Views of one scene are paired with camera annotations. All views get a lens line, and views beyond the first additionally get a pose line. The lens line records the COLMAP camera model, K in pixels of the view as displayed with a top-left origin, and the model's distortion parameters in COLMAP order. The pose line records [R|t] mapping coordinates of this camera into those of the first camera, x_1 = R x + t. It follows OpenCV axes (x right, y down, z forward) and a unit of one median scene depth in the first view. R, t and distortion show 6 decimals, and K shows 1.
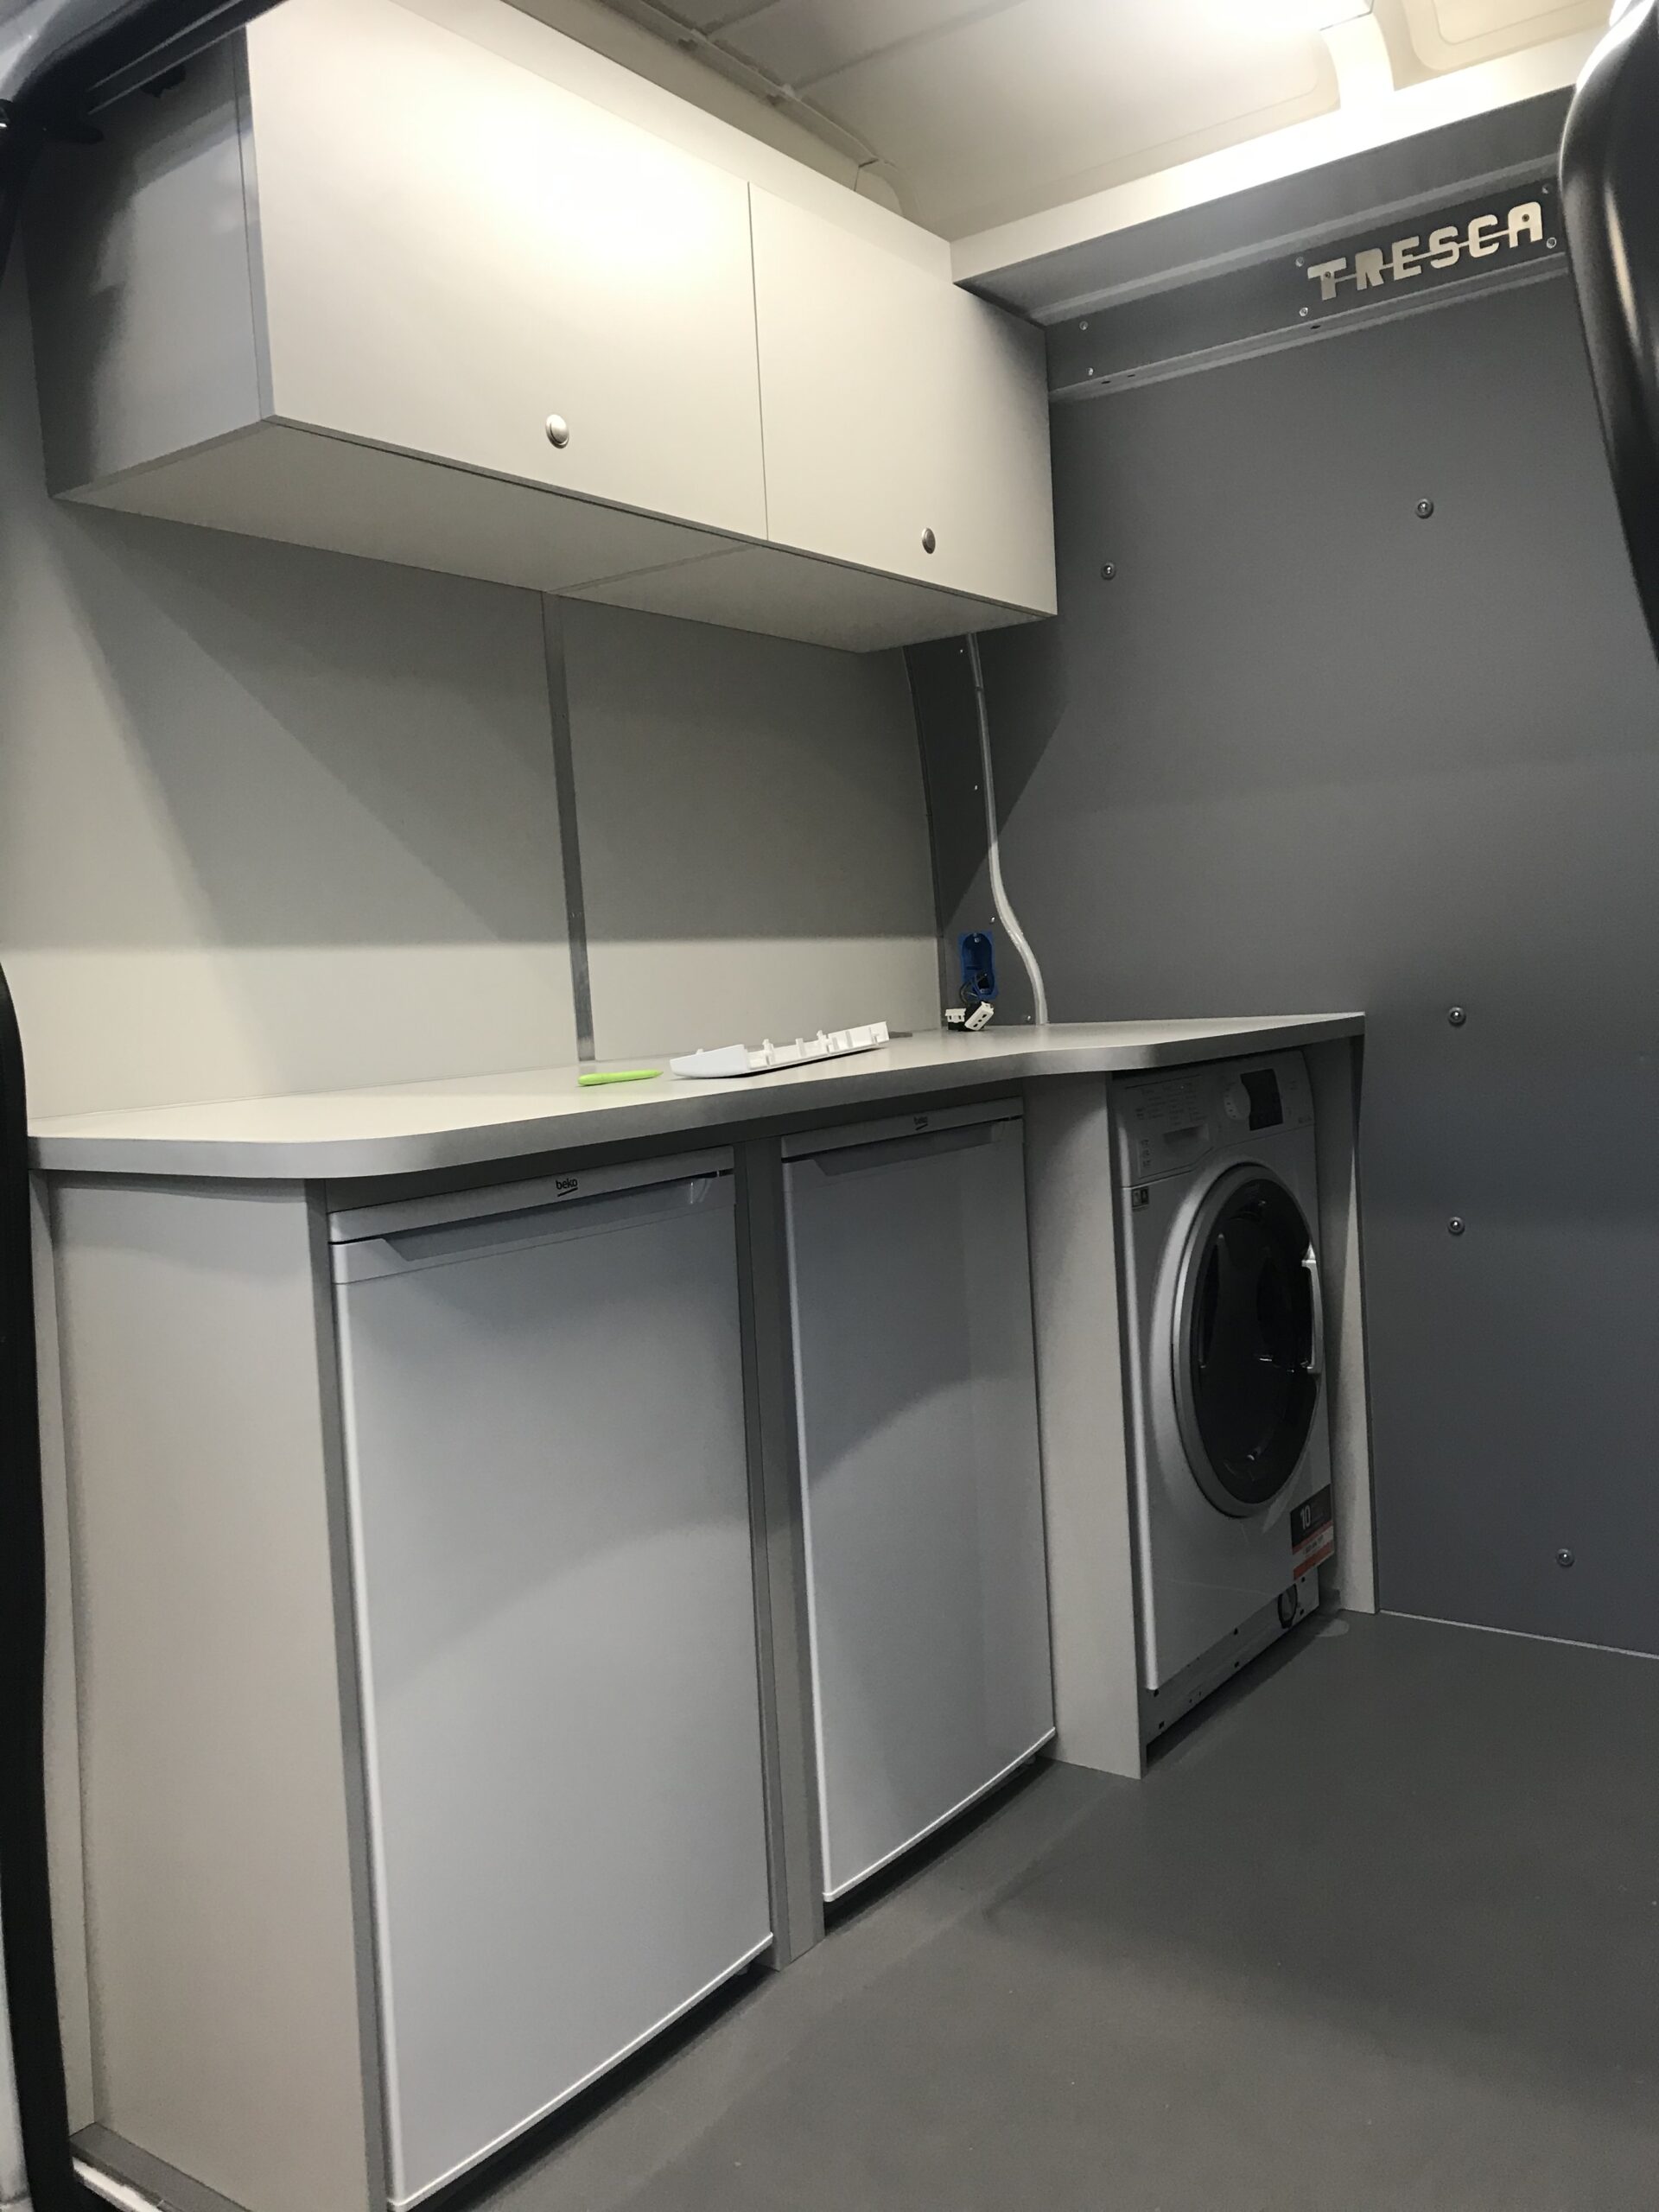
lens RADIAL K [[1814.4, 0, 828.3], [0, 1814.4, 1102.3], [0, 0, 1]] dist [0.023813, 0.004051]
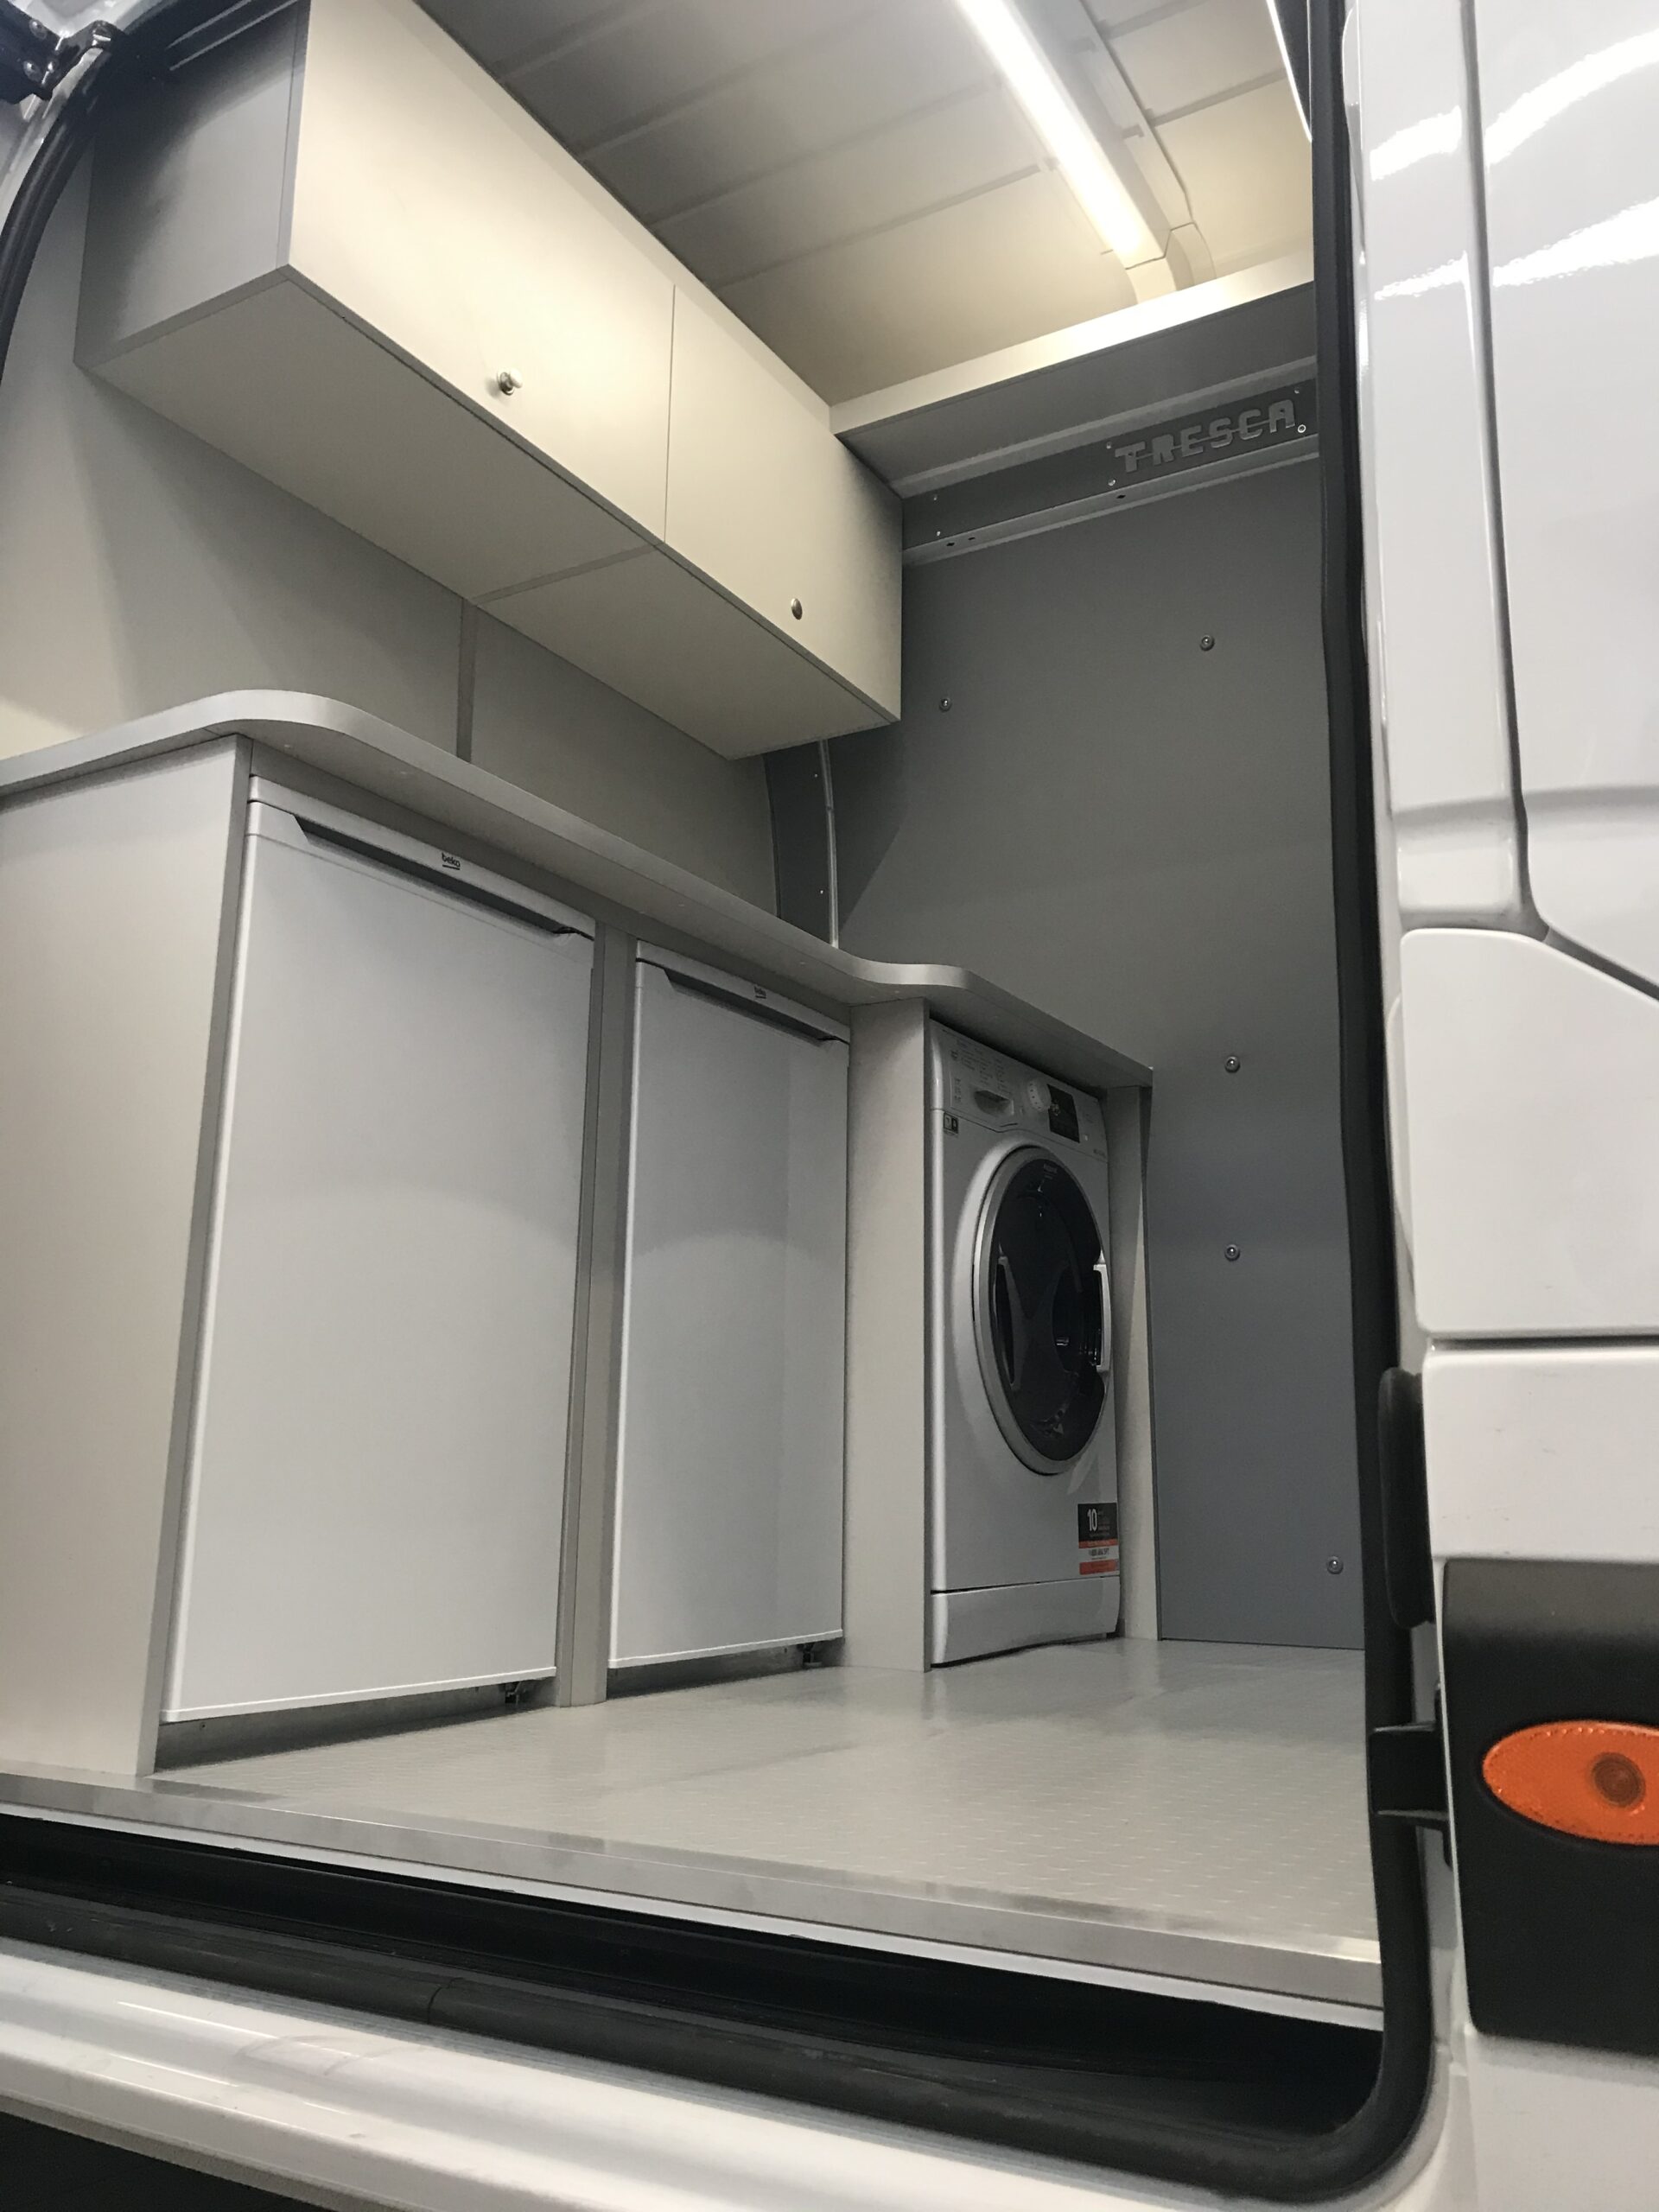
lens RADIAL K [[1814.1, 0, 829.5], [0, 1814.1, 1106.0], [0, 0, 1]] dist [0.063797, -0.094950]
pose [[0.992672, 0.088313, 0.082485, 0.006758], [-0.062561, 0.959560, -0.274465, 0.336735], [-0.103388, 0.267293, 0.958053, -0.053632]]
